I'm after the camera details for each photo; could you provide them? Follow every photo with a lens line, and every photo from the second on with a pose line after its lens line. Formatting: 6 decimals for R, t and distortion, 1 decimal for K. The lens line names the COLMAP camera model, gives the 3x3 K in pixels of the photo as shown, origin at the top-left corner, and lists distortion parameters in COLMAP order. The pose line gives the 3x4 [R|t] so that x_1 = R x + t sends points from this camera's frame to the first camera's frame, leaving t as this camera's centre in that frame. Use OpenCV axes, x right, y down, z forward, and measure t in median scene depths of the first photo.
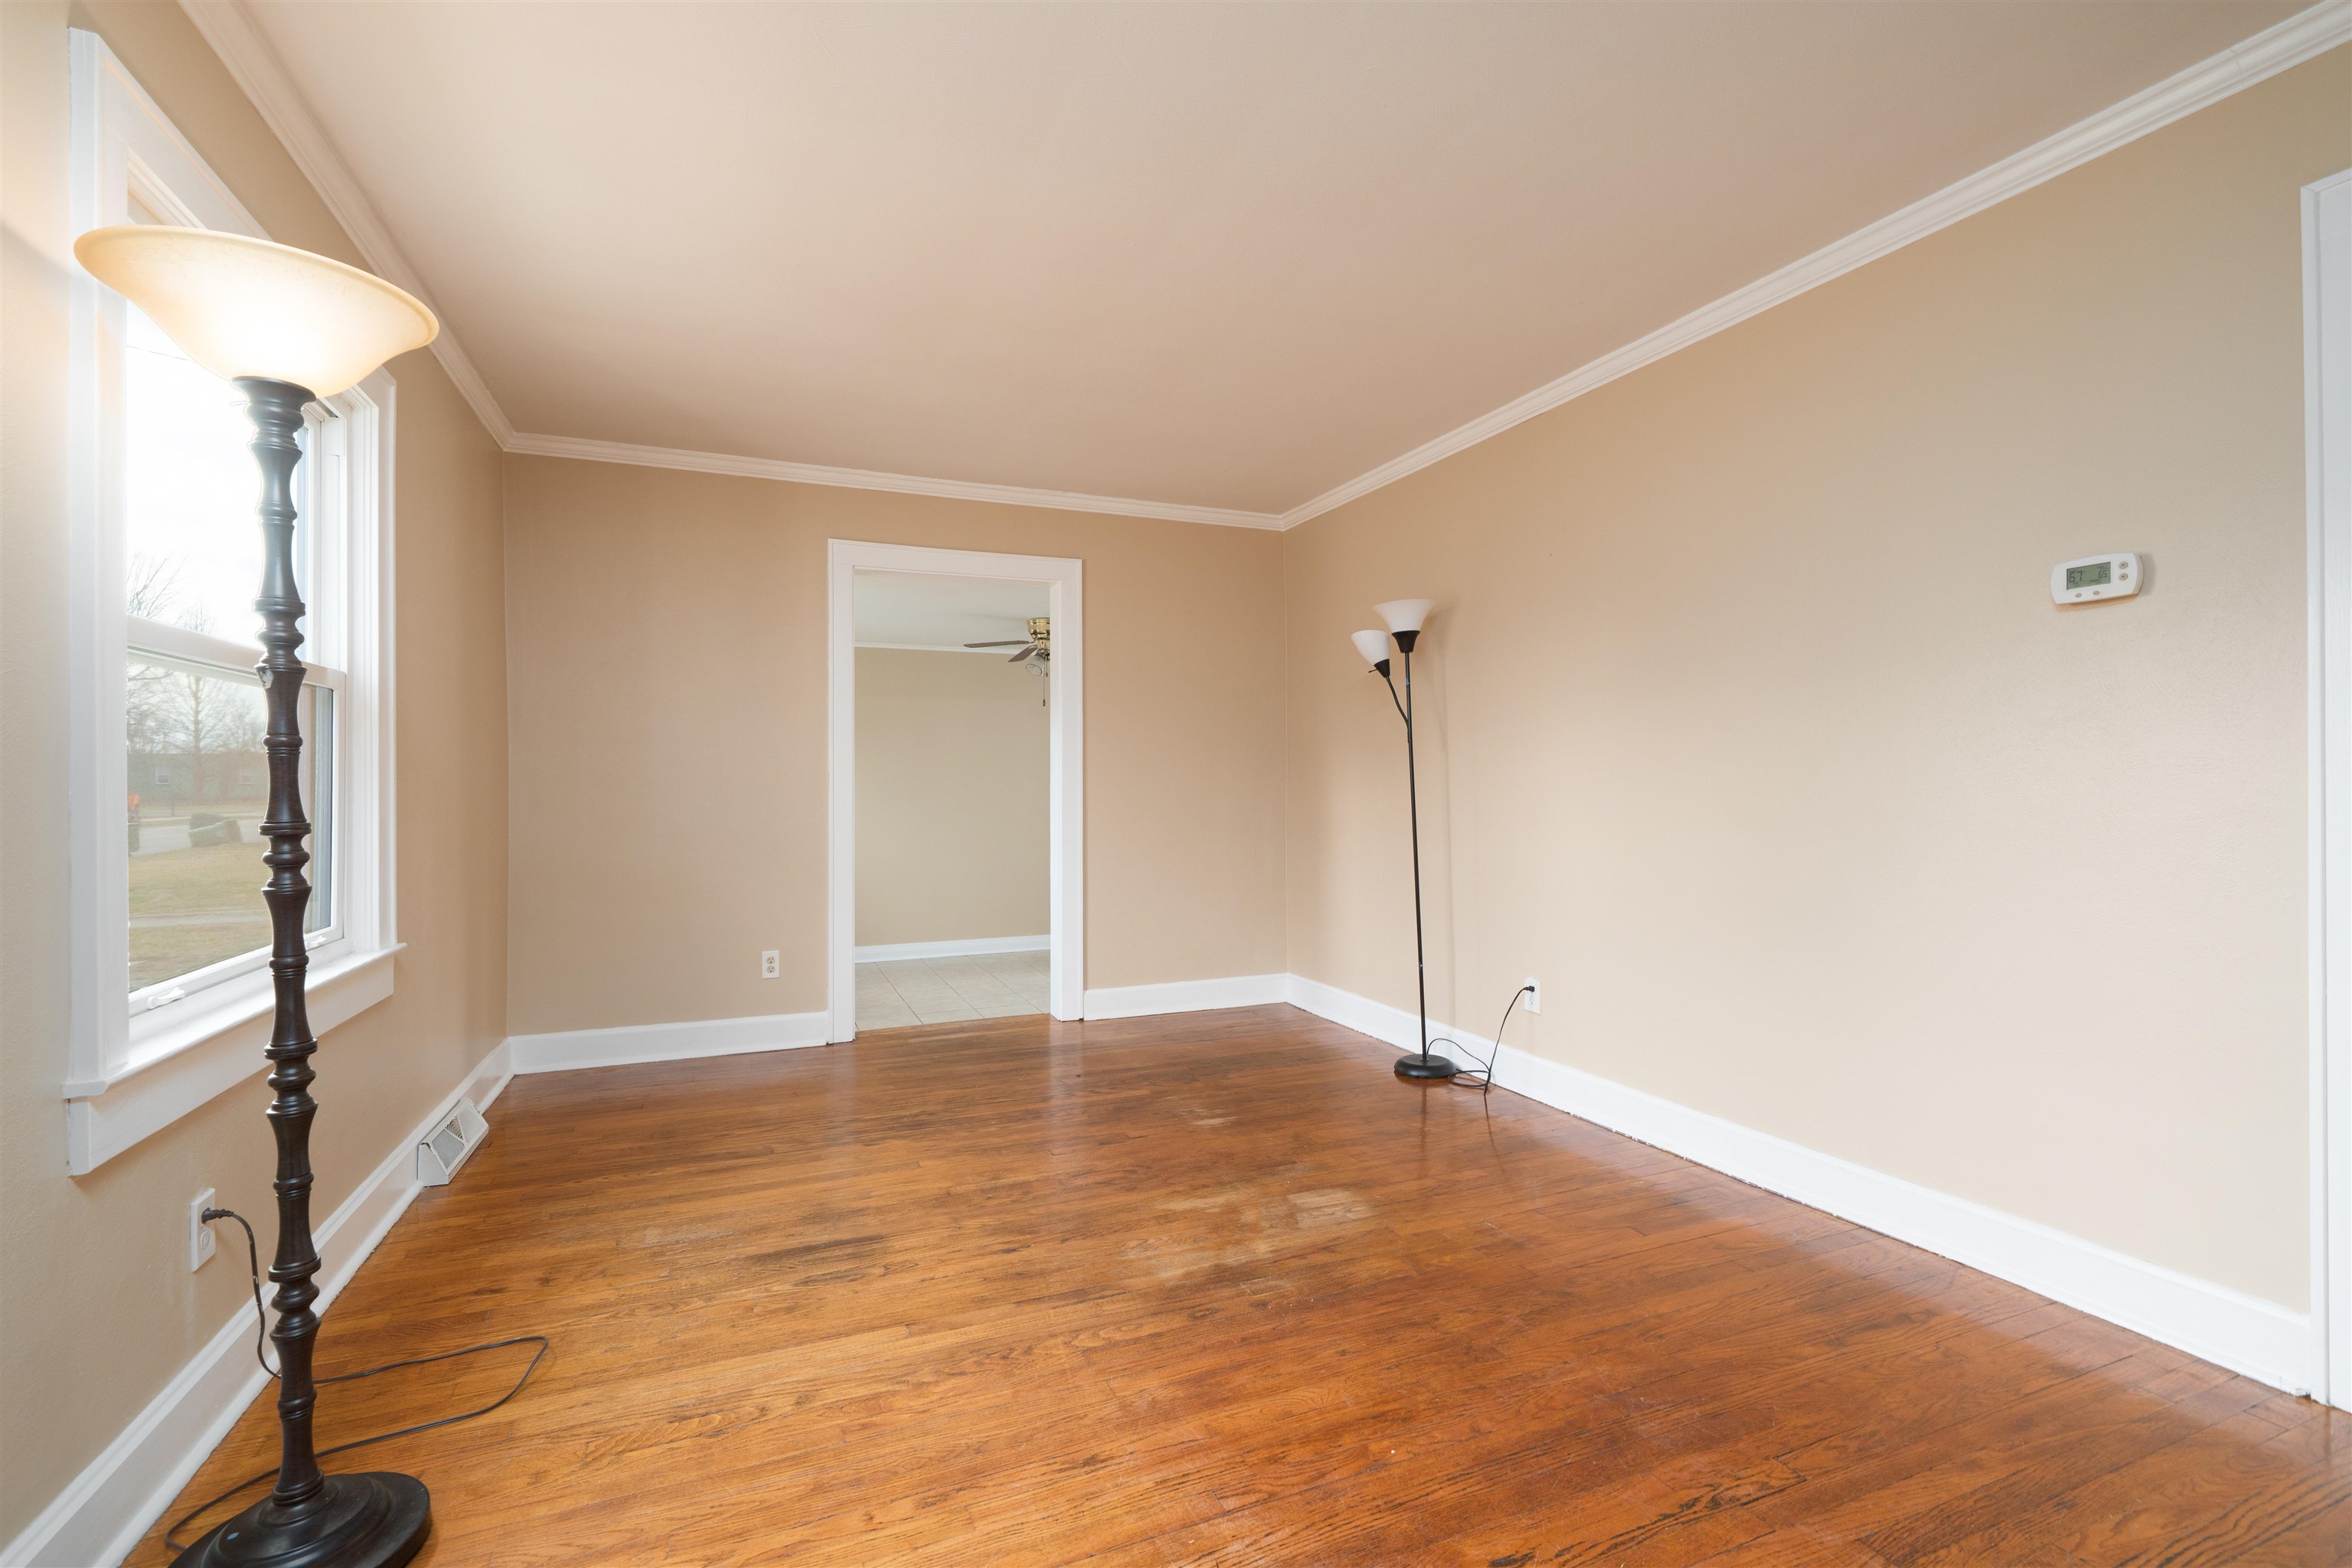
lens RADIAL K [[1026.2, 0, 1161.9], [0, 1026.2, 786.4], [0, 0, 1]] dist [0.001135, 0.000453]
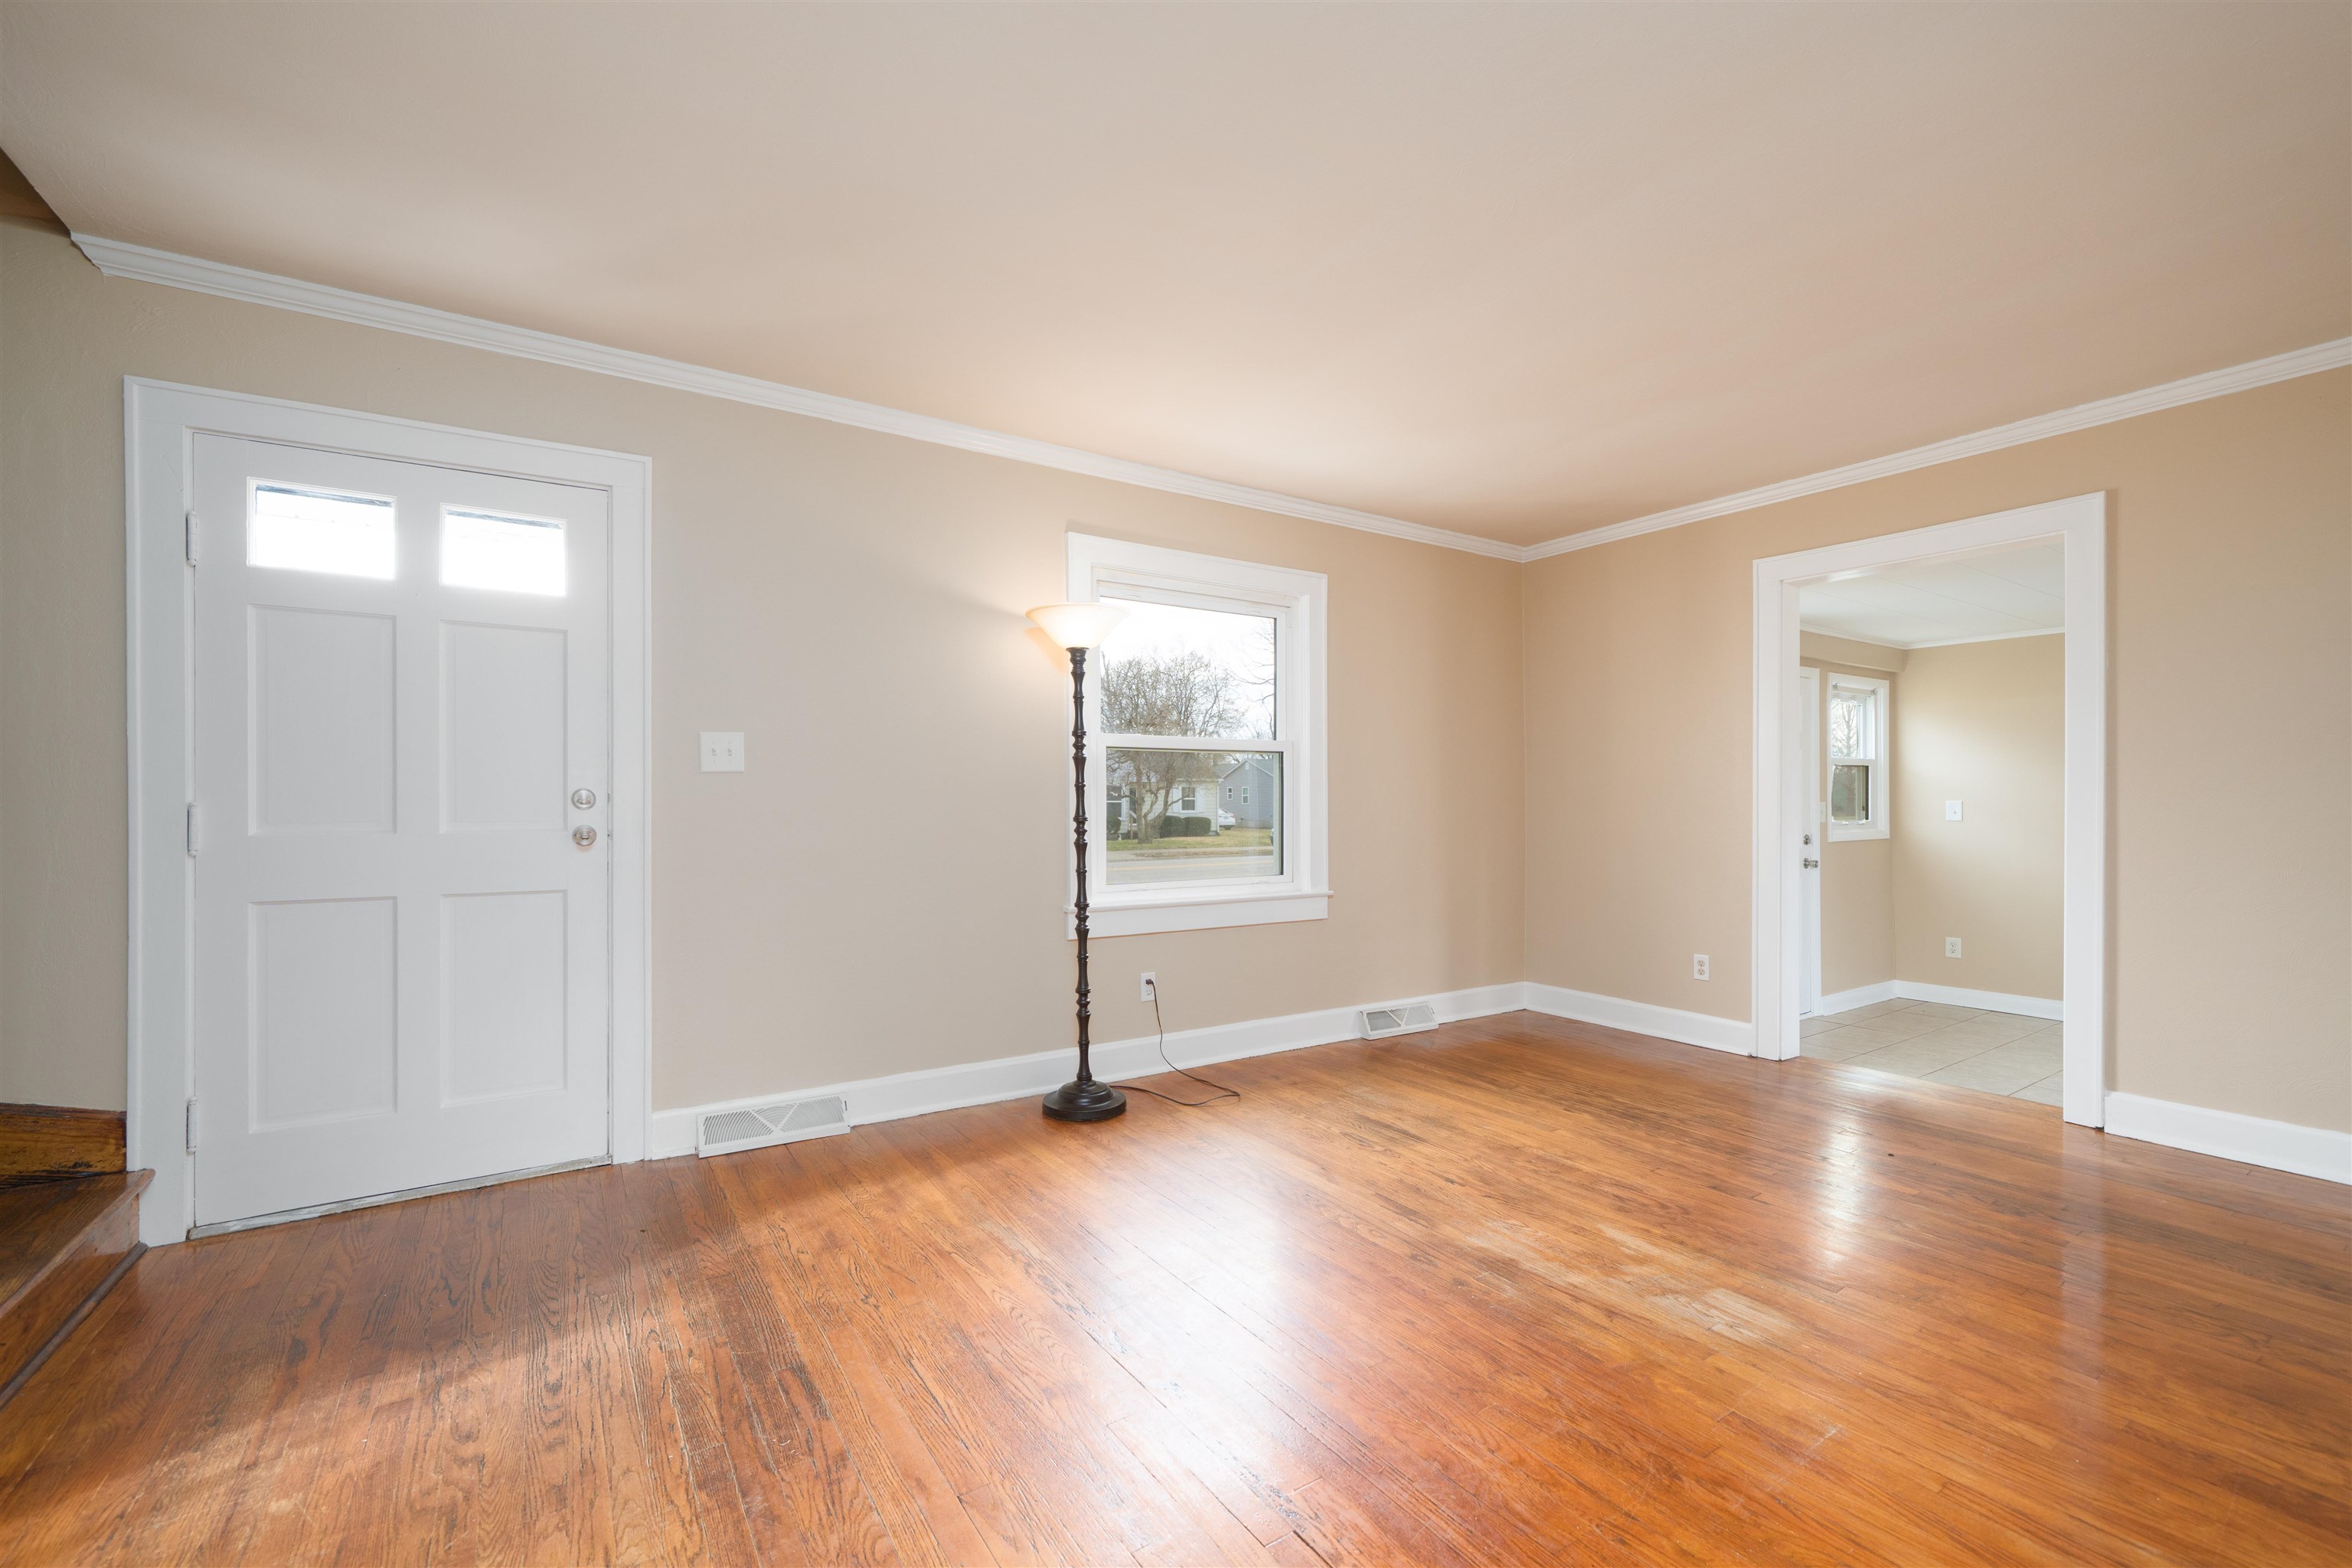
lens RADIAL K [[970.8, 0, 1162.4], [0, 970.8, 804.0], [0, 0, 1]] dist [-0.000725, -0.000336]
pose [[0.177553, 0.005348, -0.984097, 0.948926], [-0.002039, 0.999985, 0.005067, -0.006445], [0.984109, 0.001107, 0.177562, 0.457417]]
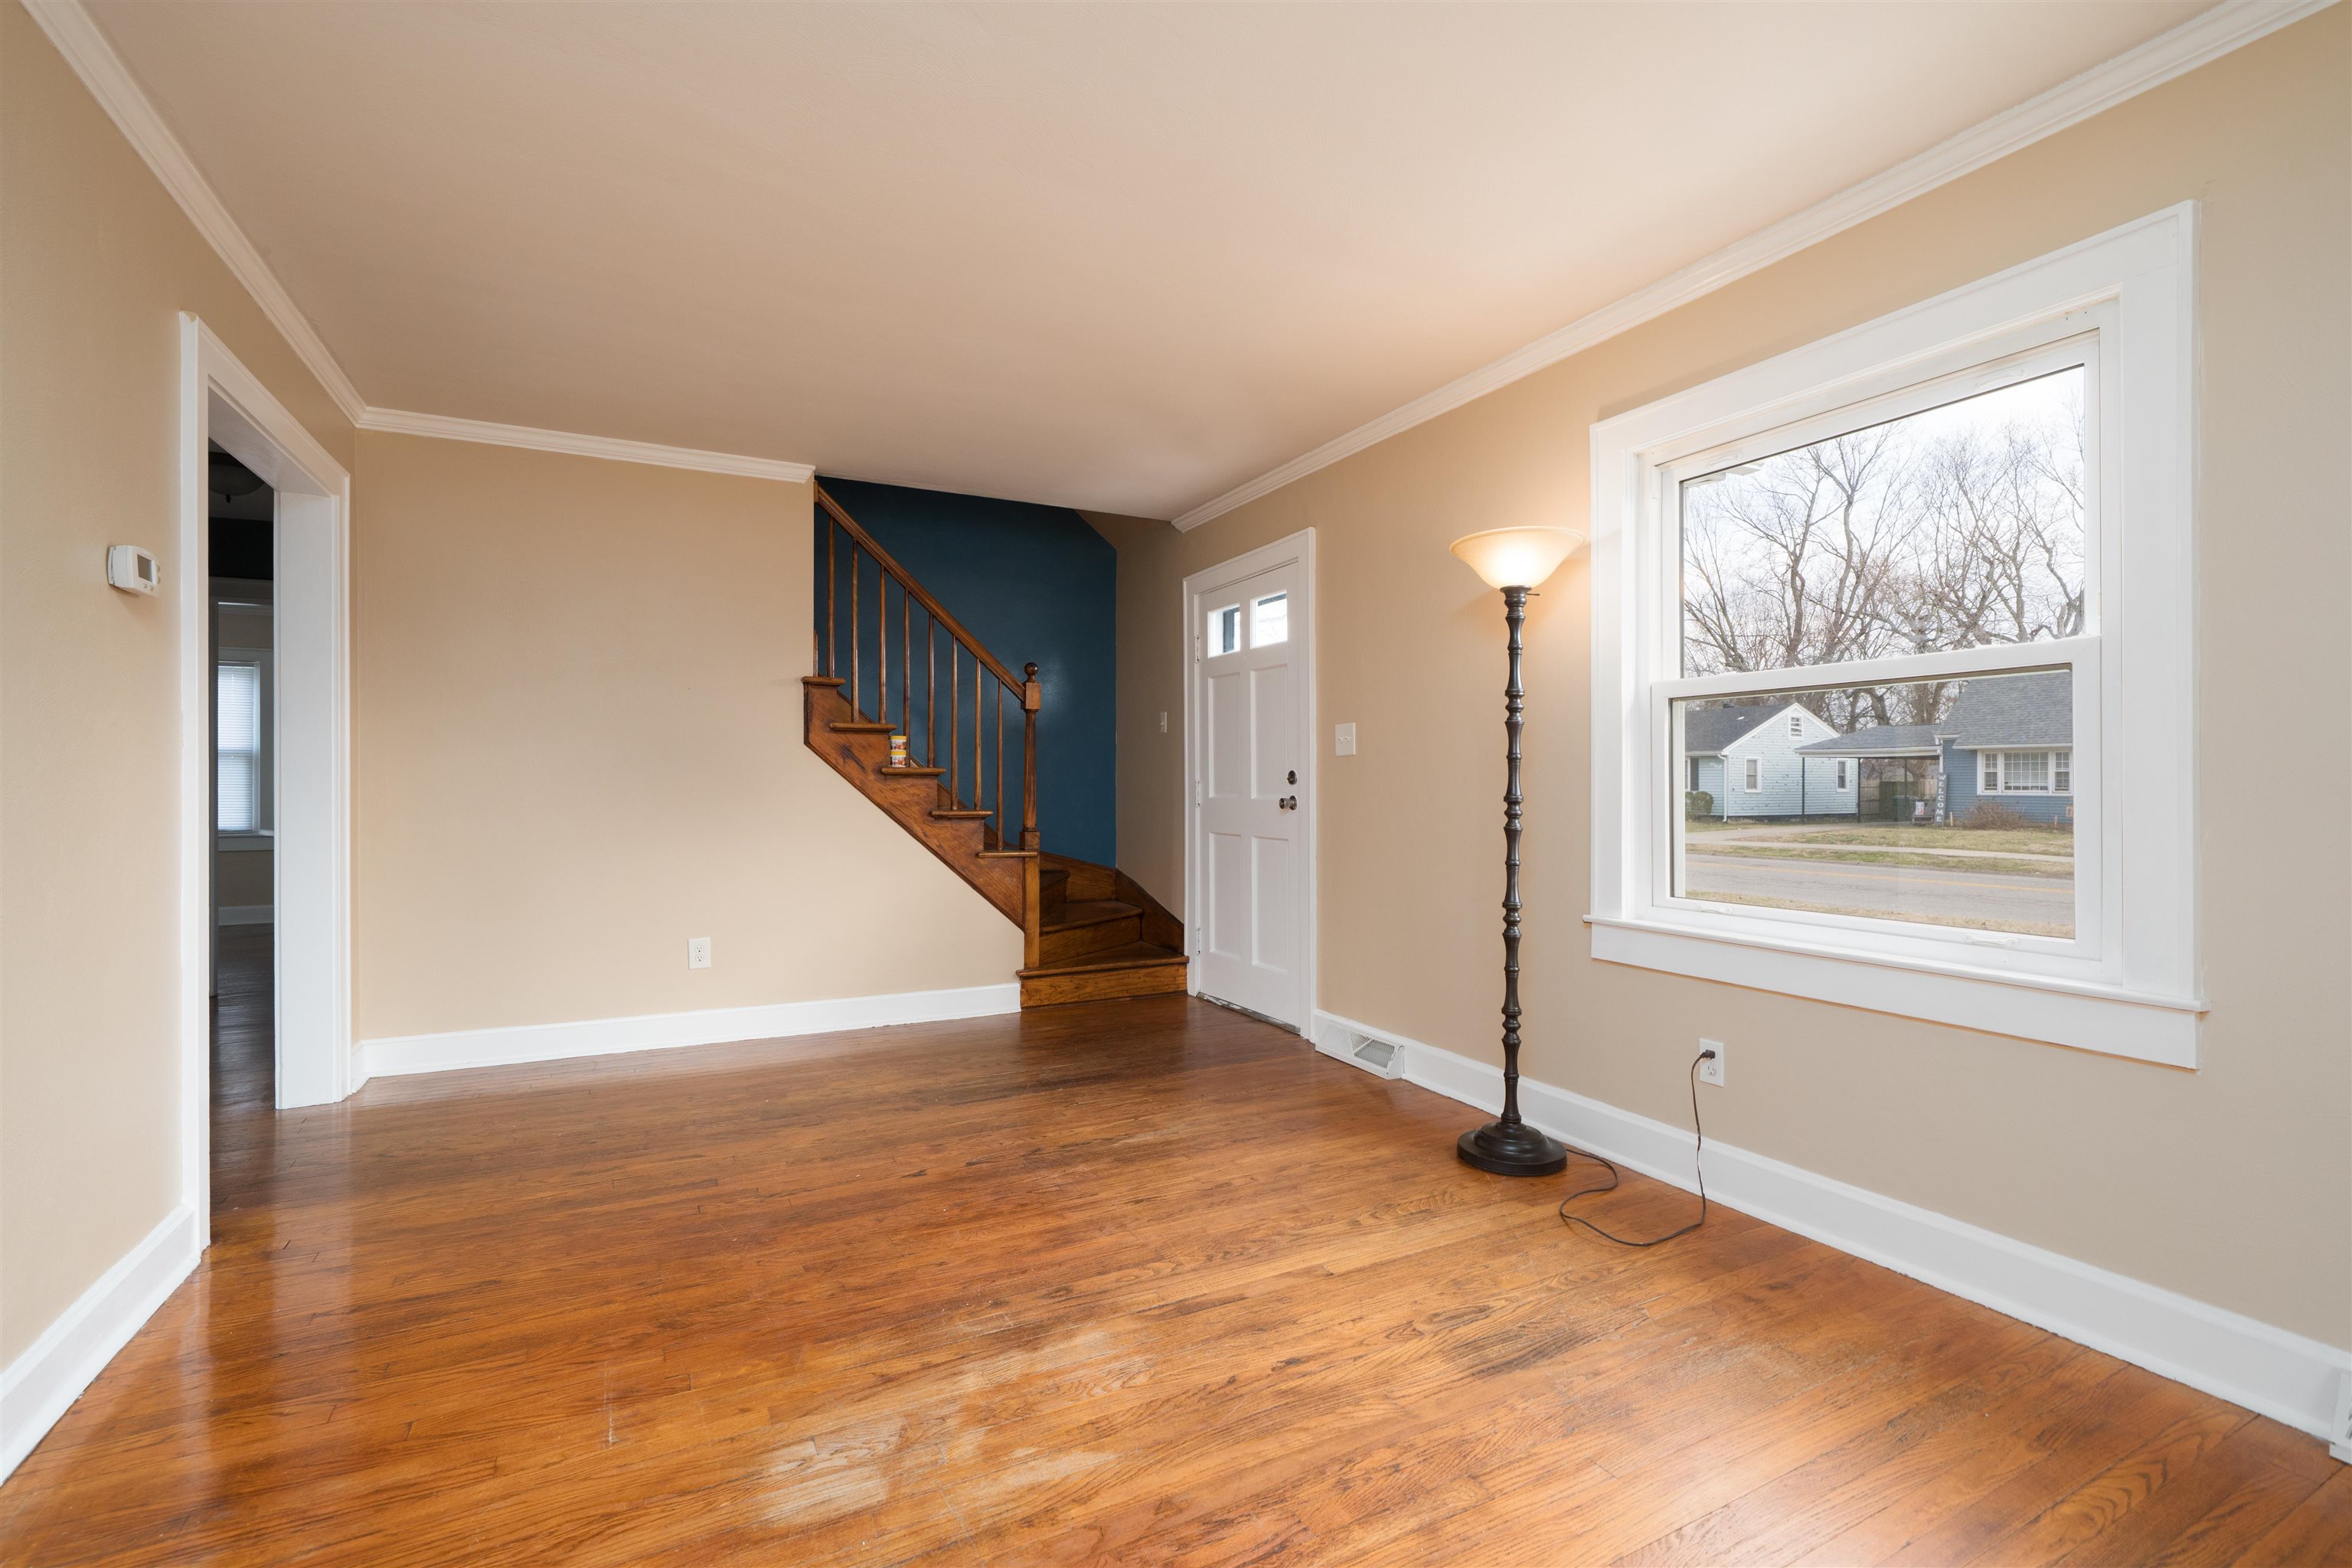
lens RADIAL K [[1026.2, 0, 1161.9], [0, 1026.2, 786.4], [0, 0, 1]] dist [0.001135, 0.000453]
pose [[-0.996364, 0.003745, -0.085118, 0.019456], [0.003465, 0.999988, 0.003440, 0.003295], [0.085130, 0.003133, -0.996365, 1.805260]]
